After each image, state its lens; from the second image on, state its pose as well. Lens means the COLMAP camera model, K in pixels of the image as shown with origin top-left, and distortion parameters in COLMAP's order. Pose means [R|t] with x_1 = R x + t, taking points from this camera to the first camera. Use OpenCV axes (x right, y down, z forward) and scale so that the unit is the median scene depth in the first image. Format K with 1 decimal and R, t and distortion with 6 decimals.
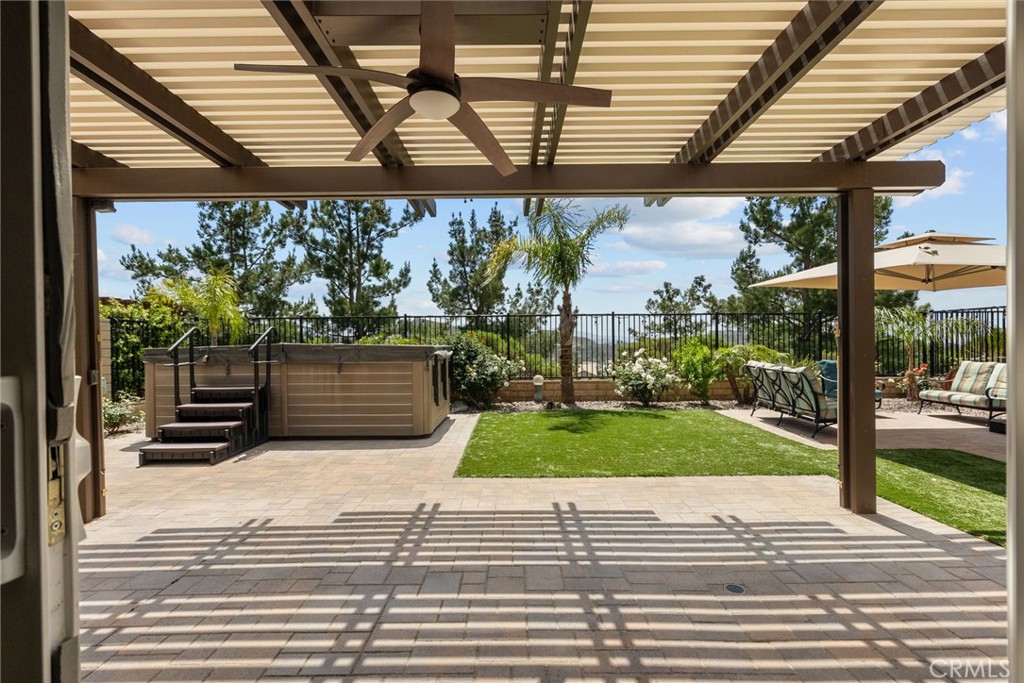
lens RADIAL K [[467.4, 0, 513.6], [0, 467.4, 343.9], [0, 0, 1]] dist [-0.000592, 0.001242]
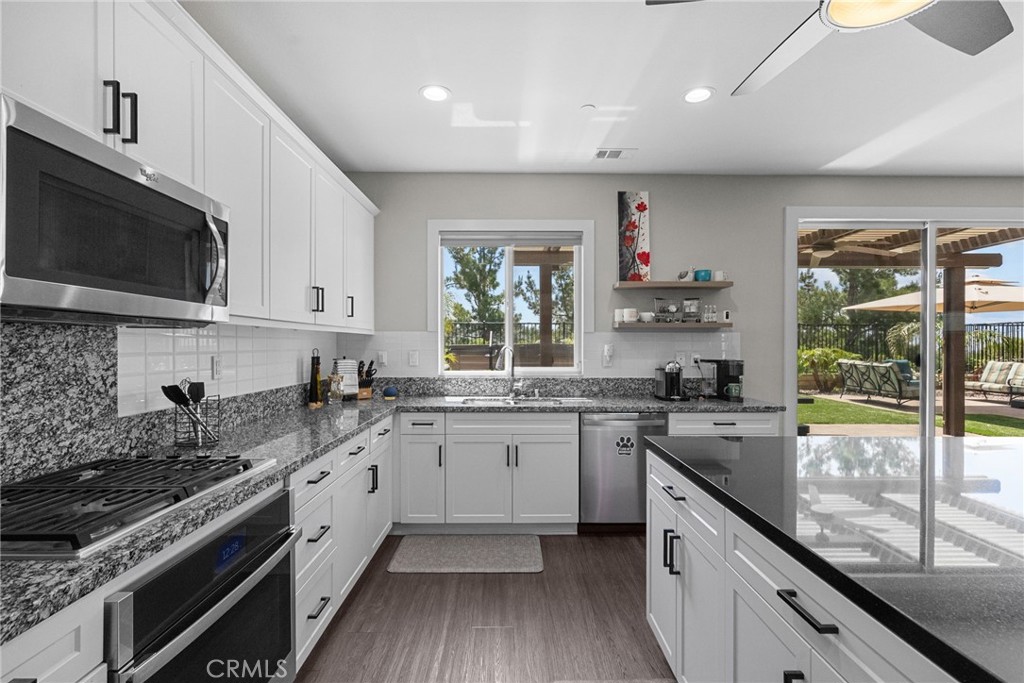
lens RADIAL K [[467.4, 0, 508.4], [0, 467.4, 341.8], [0, 0, 1]] dist [-0.000592, 0.001242]
pose [[0.999941, 0.010652, 0.002333, -0.511322], [-0.010639, 0.999930, -0.005260, 0.001402], [-0.002389, 0.005234, 0.999983, -0.423218]]
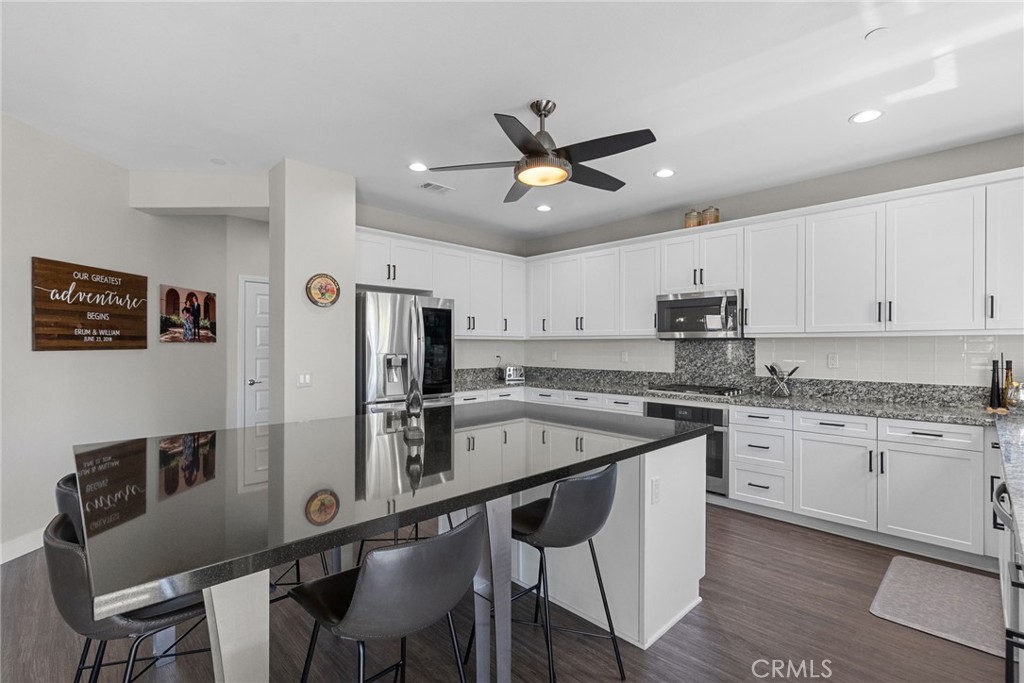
lens RADIAL K [[467.4, 0, 514.1], [0, 467.4, 349.9], [0, 0, 1]] dist [-0.000592, 0.001242]
pose [[-0.709839, 0.010418, -0.704287, 1.646480], [0.002059, 0.999917, 0.012716, -0.010579], [0.704361, 0.007576, -0.709801, 1.738485]]
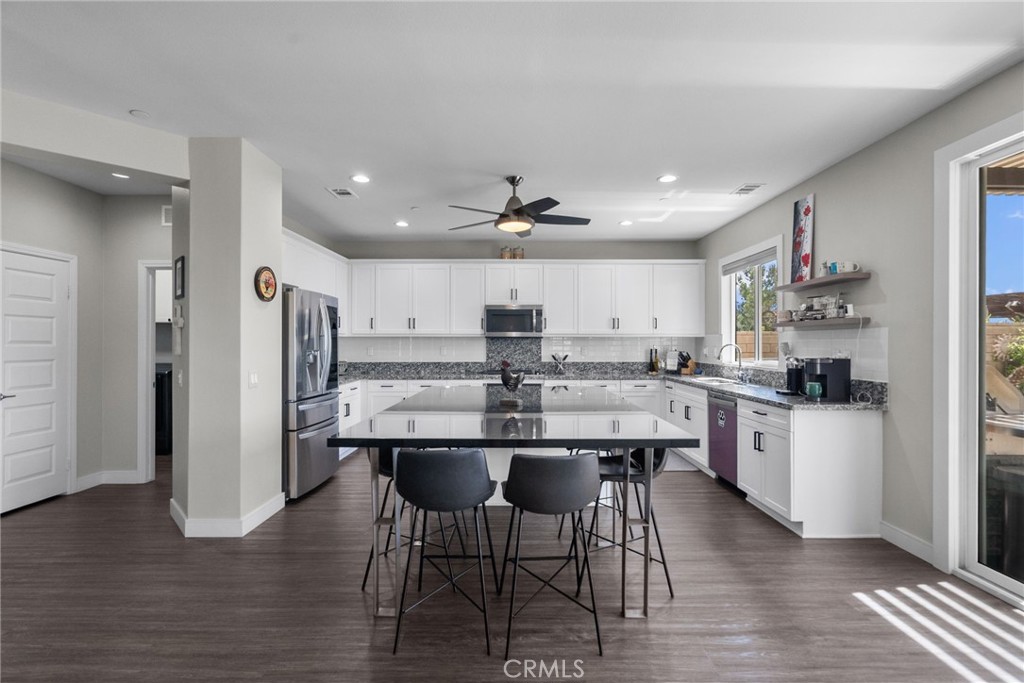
lens RADIAL K [[467.4, 0, 515.8], [0, 467.4, 342.8], [0, 0, 1]] dist [-0.000592, 0.001242]
pose [[0.002375, 0.007148, -0.999972, 2.992473], [-0.000084, 0.999974, 0.007148, -0.019460], [0.999997, 0.000067, 0.002376, 0.478081]]
